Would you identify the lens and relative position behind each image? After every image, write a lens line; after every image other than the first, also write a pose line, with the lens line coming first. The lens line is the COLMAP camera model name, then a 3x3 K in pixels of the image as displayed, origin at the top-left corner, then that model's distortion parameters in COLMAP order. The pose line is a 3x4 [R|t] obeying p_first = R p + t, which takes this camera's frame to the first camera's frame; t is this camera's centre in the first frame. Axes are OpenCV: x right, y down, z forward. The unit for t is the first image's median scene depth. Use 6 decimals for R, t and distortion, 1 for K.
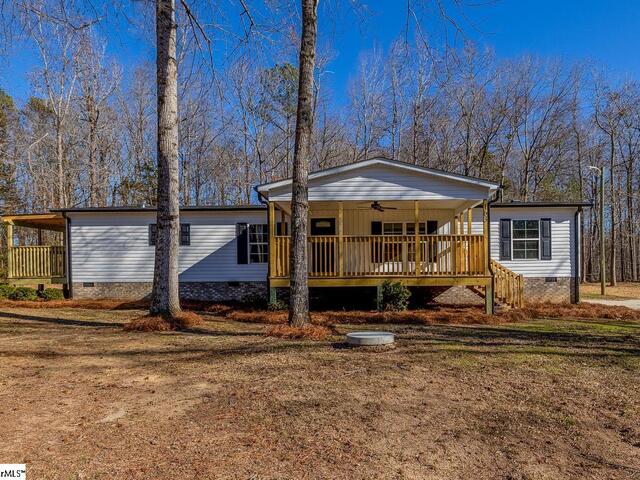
lens RADIAL K [[304.1, 0, 319.8], [0, 304.1, 244.3], [0, 0, 1]] dist [0.001007, 0.000454]
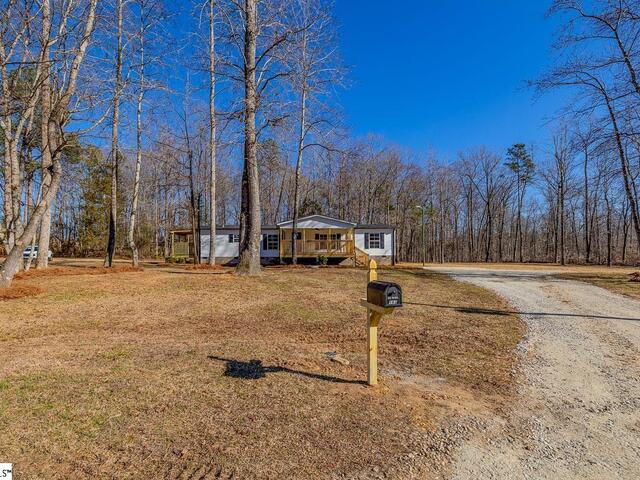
lens RADIAL K [[304.1, 0, 319.5], [0, 304.1, 240.0], [0, 0, 1]] dist [0.001007, 0.000454]
pose [[0.986835, 0.007354, 0.161562, -0.215394], [-0.008500, 0.999943, 0.006404, -0.039497], [-0.161506, -0.007693, 0.986842, -1.581044]]
